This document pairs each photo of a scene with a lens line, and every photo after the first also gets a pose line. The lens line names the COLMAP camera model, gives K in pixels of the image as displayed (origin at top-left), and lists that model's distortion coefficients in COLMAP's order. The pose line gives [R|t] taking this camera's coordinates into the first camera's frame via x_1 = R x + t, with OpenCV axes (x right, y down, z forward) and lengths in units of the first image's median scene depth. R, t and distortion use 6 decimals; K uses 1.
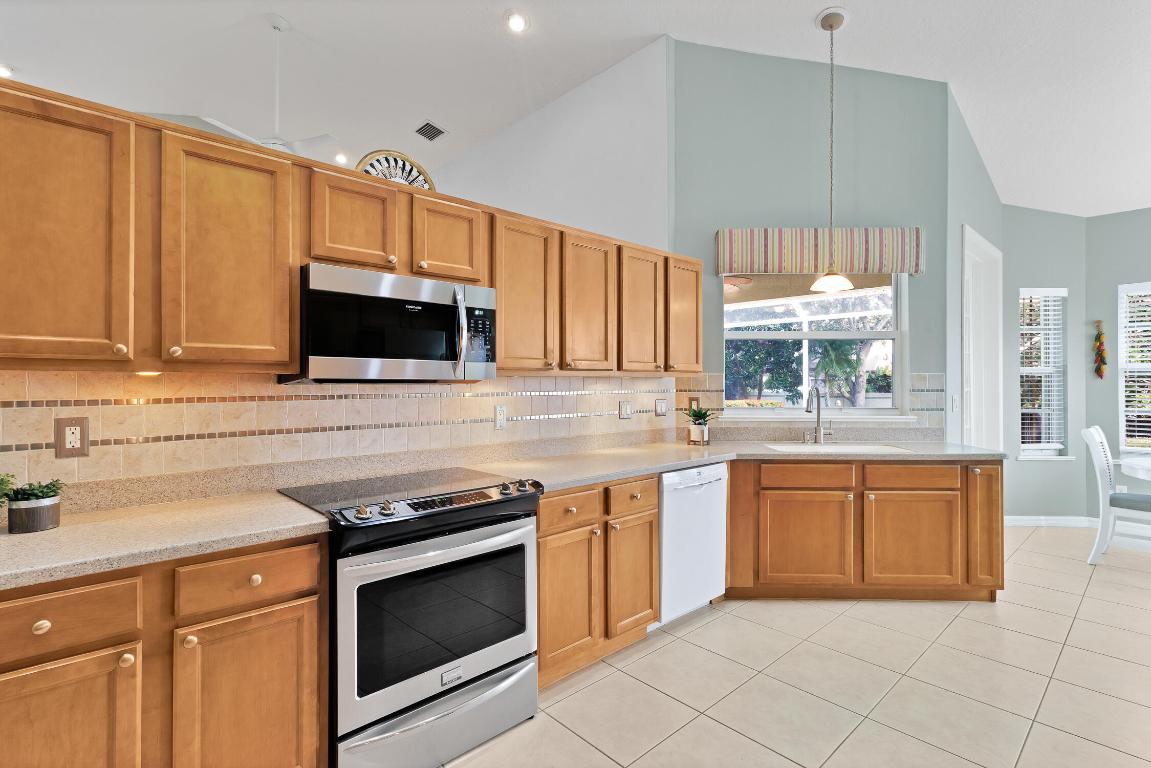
lens RADIAL K [[544.3, 0, 581.4], [0, 544.3, 387.9], [0, 0, 1]] dist [0.004968, 0.000424]
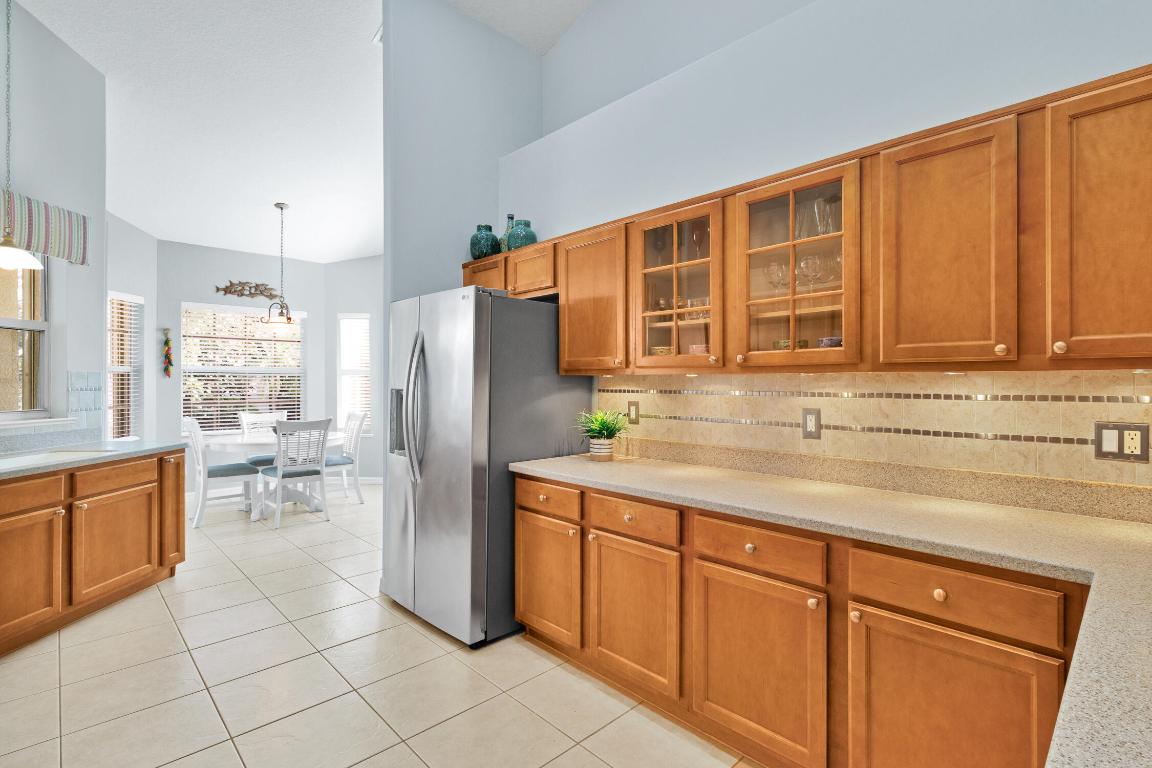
lens RADIAL K [[544.8, 0, 587.3], [0, 544.8, 383.2], [0, 0, 1]] dist [0.004968, 0.000424]
pose [[-0.028931, -0.001845, 0.999580, -0.338939], [0.006368, 0.999978, 0.002030, -0.001316], [-0.999561, 0.006424, -0.028918, 0.157194]]
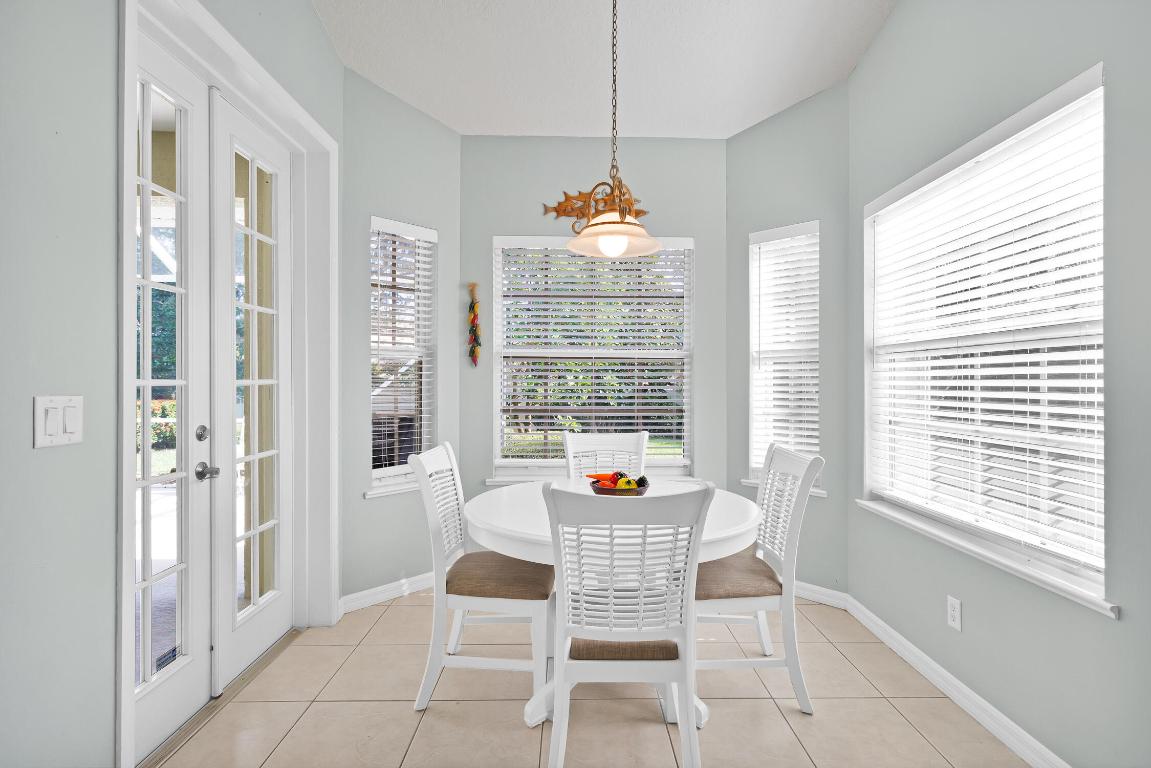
lens RADIAL K [[544.3, 0, 579.3], [0, 544.3, 388.3], [0, 0, 1]] dist [0.004968, 0.000424]
pose [[0.672736, -0.001768, 0.739880, 0.662804], [0.004634, 0.999988, -0.001823, 0.018006], [-0.739868, 0.004655, 0.672736, 0.545781]]
